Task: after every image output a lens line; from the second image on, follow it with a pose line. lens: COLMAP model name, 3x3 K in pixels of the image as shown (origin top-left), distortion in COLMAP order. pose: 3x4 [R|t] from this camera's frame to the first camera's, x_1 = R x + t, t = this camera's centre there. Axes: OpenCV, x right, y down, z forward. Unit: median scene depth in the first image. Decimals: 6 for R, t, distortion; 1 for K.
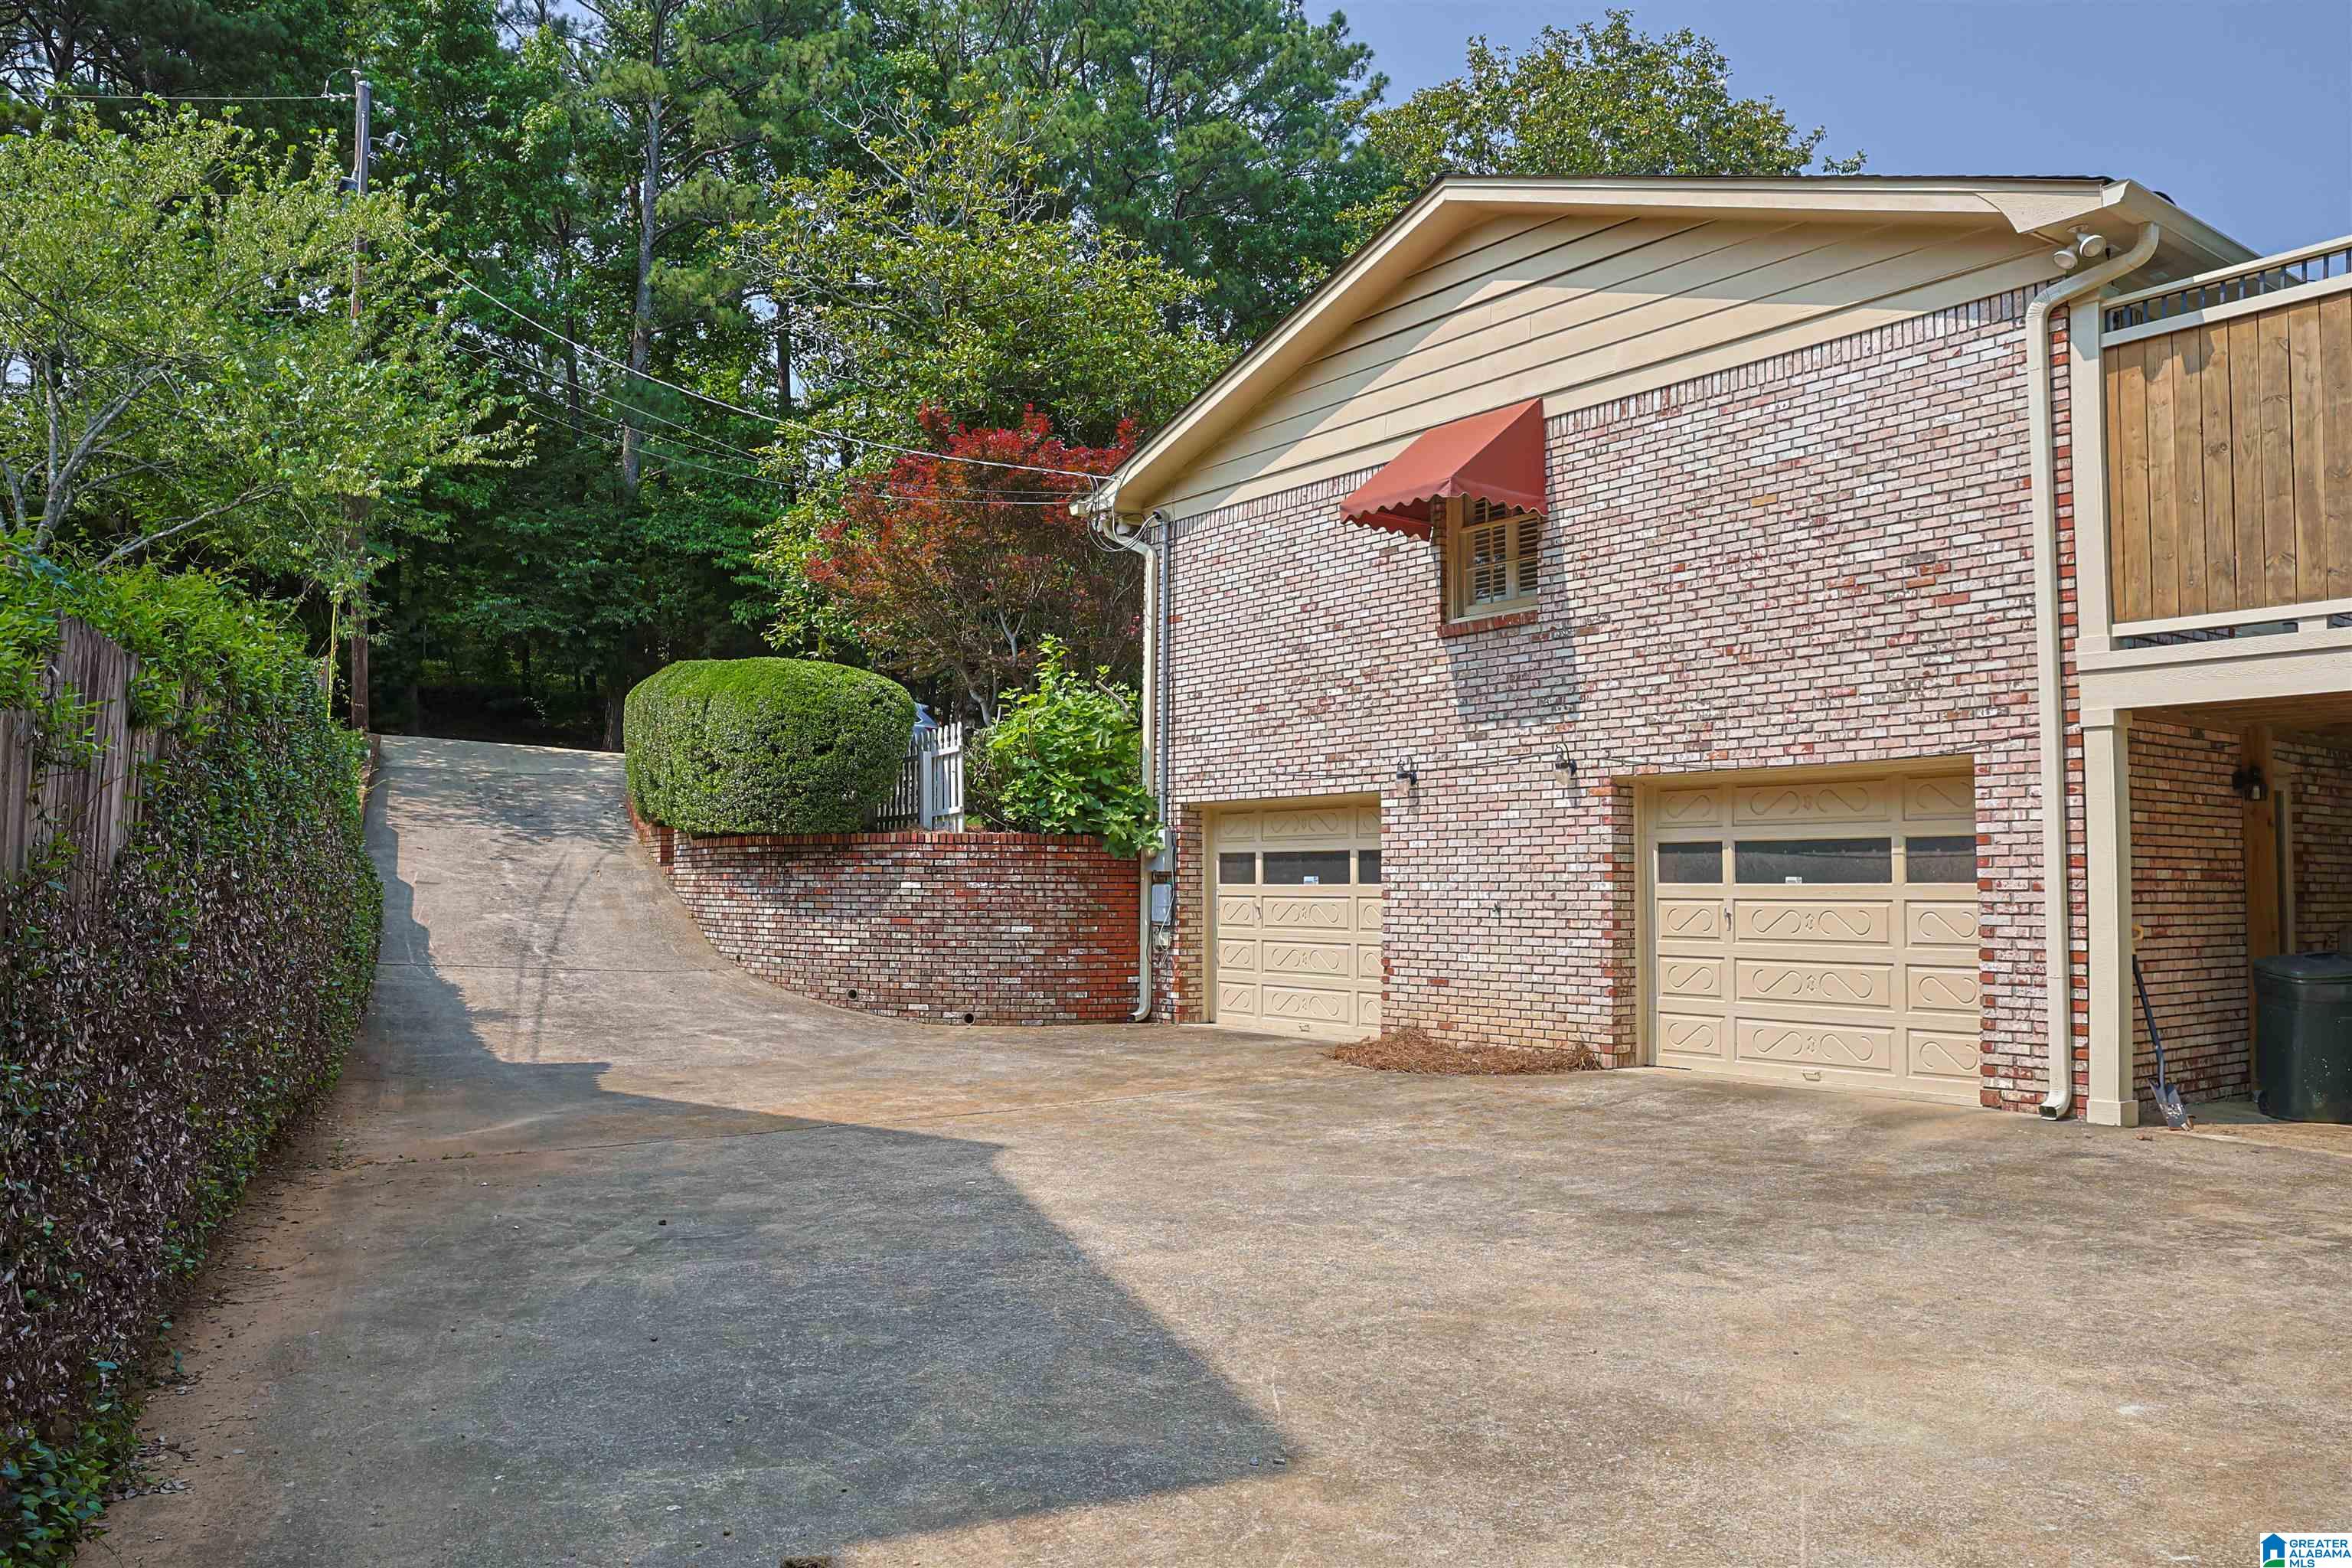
lens RADIAL K [[1731.7, 0, 1176.0], [0, 1731.7, 784.0], [0, 0, 1]] dist [-0.073867, 0.061156]
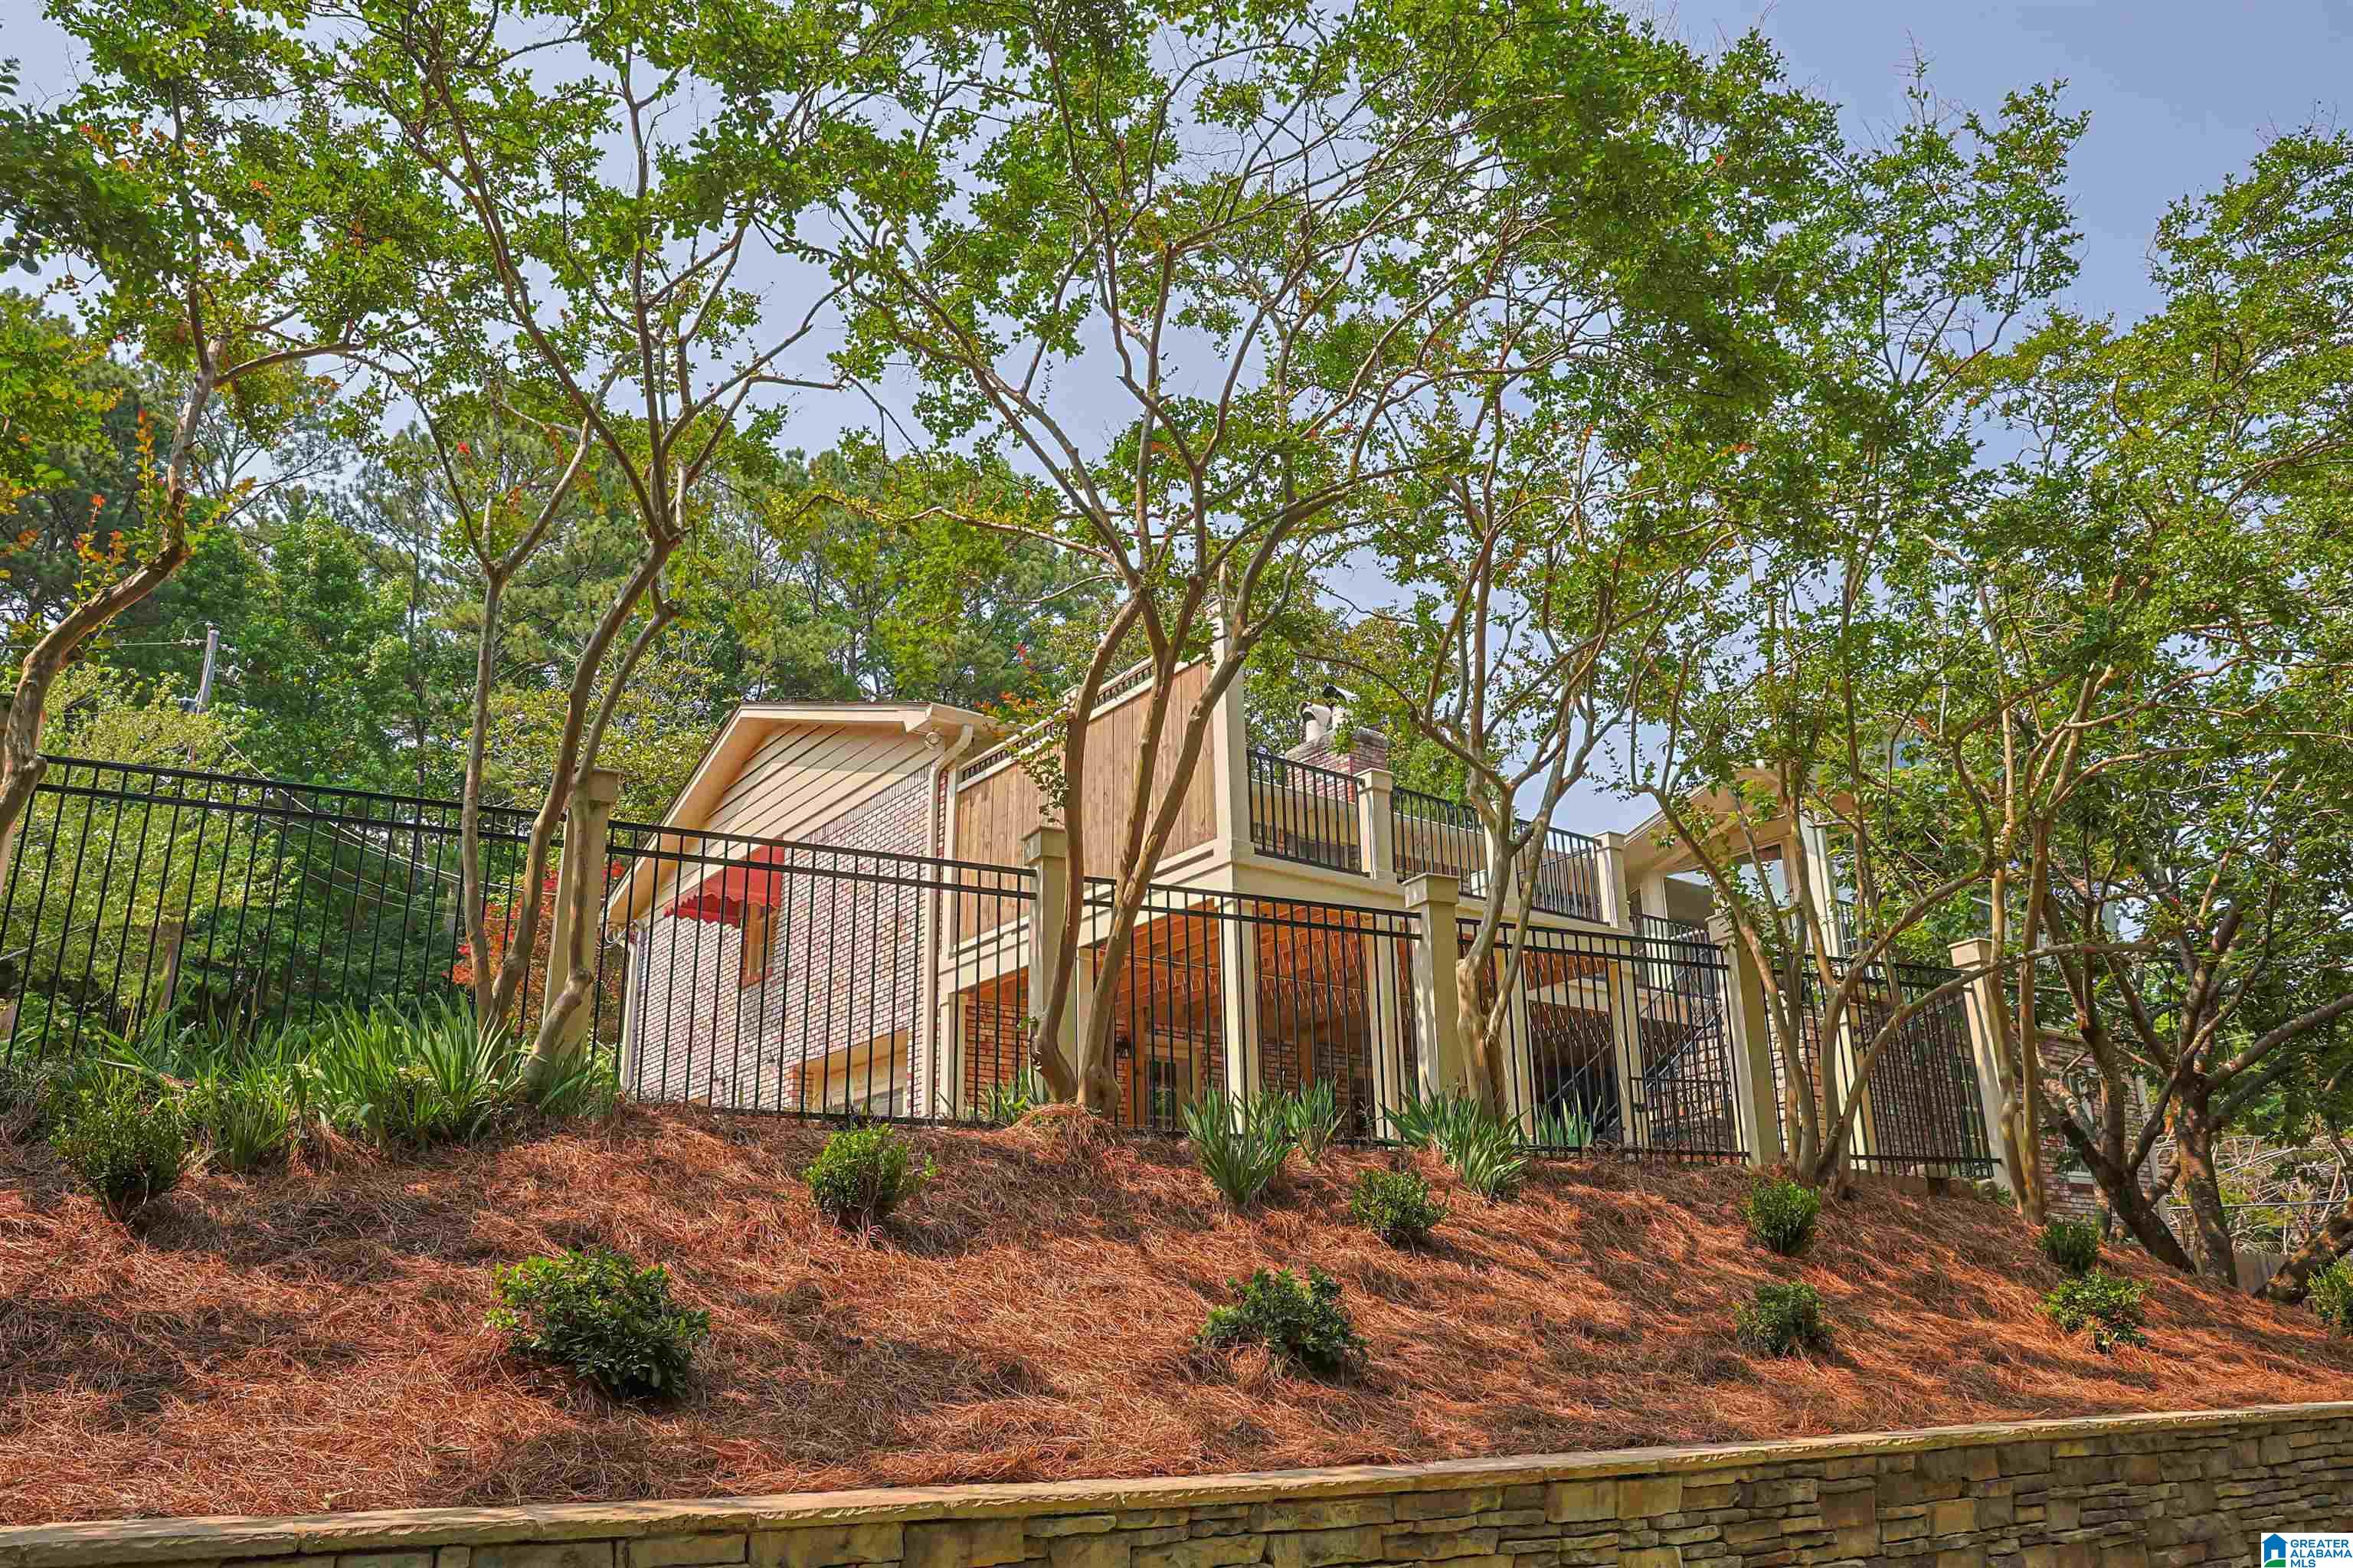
lens RADIAL K [[1732.5, 0, 1176.5], [0, 1732.5, 784.0], [0, 0, 1]] dist [-0.073867, 0.061156]
pose [[0.999608, -0.027918, 0.002040, 0.562986], [0.027484, 0.965039, -0.260663, 0.156462], [0.005309, 0.260617, 0.965428, -0.547816]]
